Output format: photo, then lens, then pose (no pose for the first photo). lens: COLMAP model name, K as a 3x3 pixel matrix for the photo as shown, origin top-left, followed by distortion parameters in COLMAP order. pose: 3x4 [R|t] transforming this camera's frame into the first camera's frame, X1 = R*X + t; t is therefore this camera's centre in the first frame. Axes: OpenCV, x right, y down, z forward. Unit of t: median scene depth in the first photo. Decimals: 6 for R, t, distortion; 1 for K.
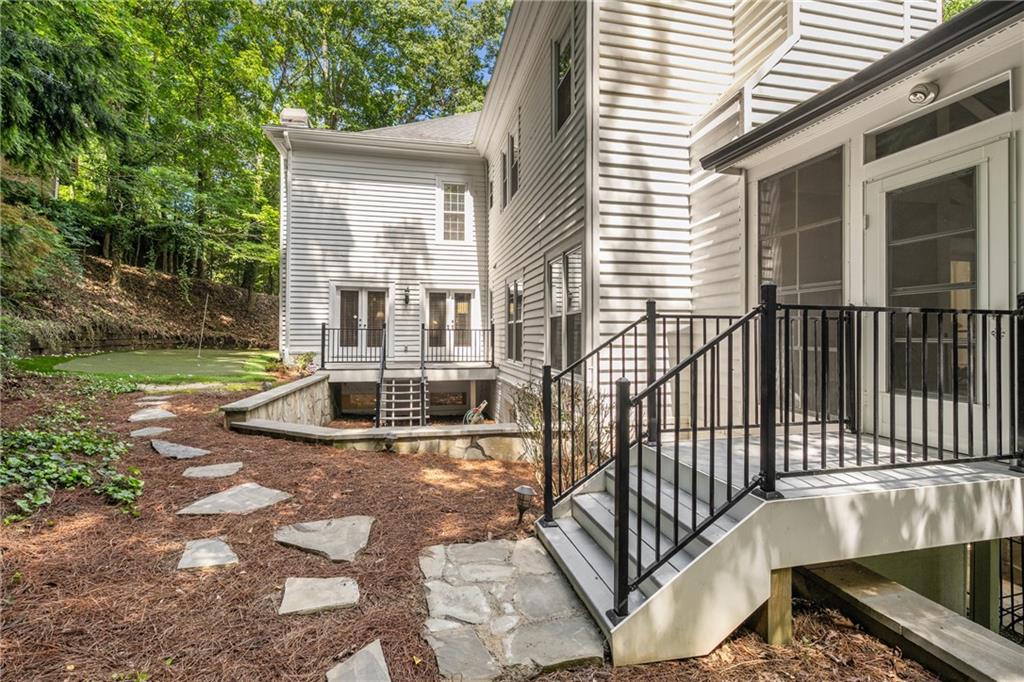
lens RADIAL K [[449.1, 0, 504.5], [0, 449.1, 334.5], [0, 0, 1]] dist [-0.003129, 0.002022]
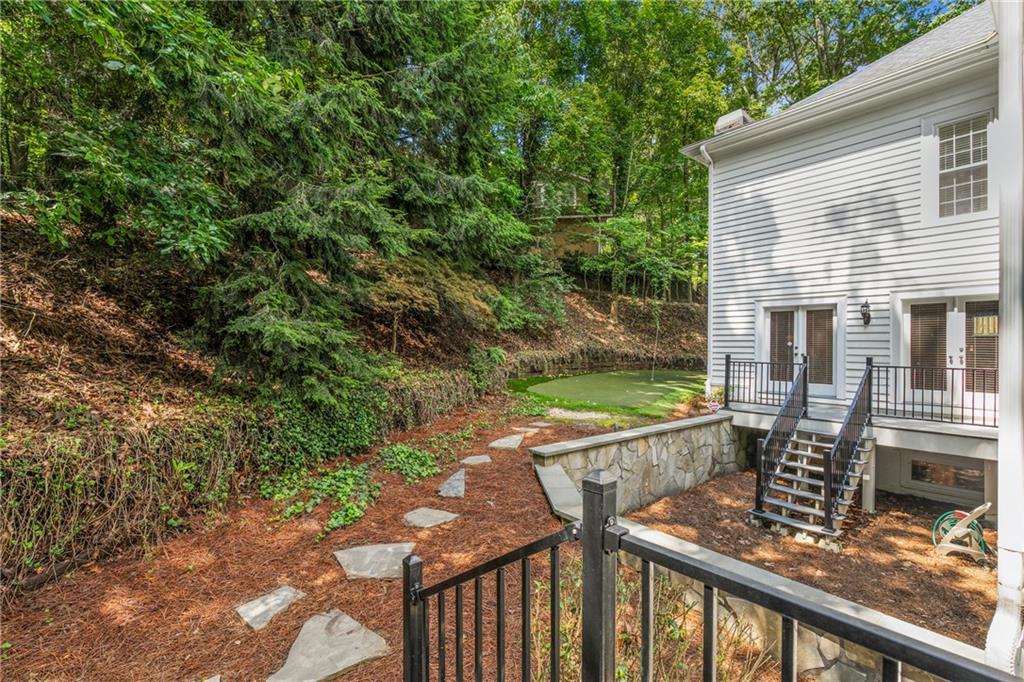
lens RADIAL K [[449.1, 0, 512.2], [0, 449.1, 349.0], [0, 0, 1]] dist [-0.003129, 0.002022]
pose [[0.481502, 0.005041, -0.876430, 0.125694], [0.001417, 0.999978, 0.006529, -0.035643], [0.876444, -0.004386, 0.481485, 0.188125]]
